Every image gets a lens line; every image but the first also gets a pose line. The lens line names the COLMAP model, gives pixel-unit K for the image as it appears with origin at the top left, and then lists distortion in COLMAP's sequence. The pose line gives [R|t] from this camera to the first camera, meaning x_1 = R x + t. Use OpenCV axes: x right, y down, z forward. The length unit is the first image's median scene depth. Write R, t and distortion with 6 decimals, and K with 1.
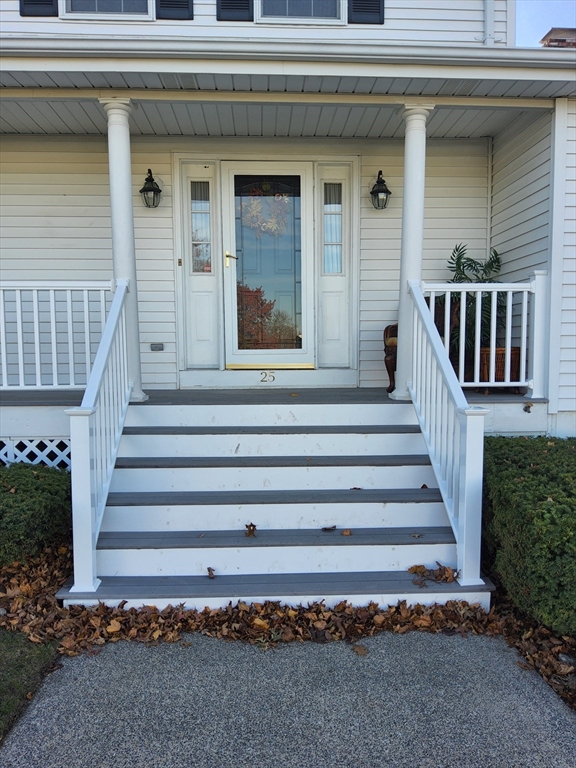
lens RADIAL K [[579.7, 0, 289.5], [0, 579.7, 396.3], [0, 0, 1]] dist [0.056058, -0.100523]
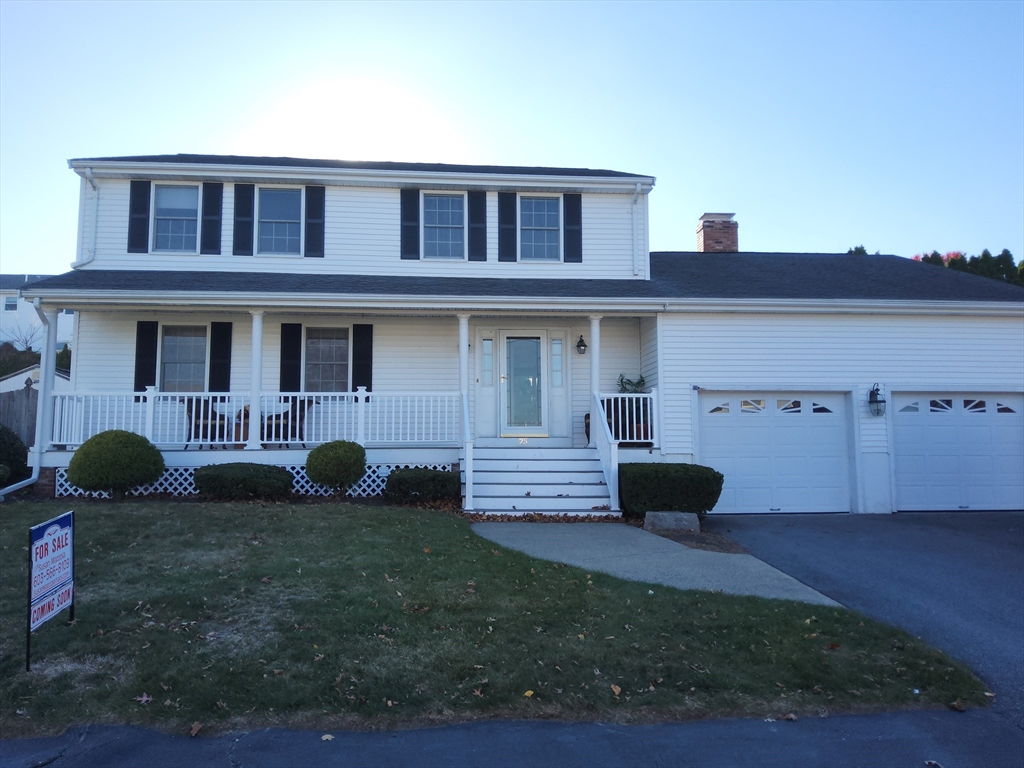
lens RADIAL K [[773.0, 0, 513.9], [0, 773.0, 380.7], [0, 0, 1]] dist [0.056058, -0.100523]
pose [[0.999326, 0.004716, 0.036401, -0.170413], [0.001984, 0.983322, -0.181862, 0.242948], [-0.036652, 0.181812, 0.982650, -1.575258]]
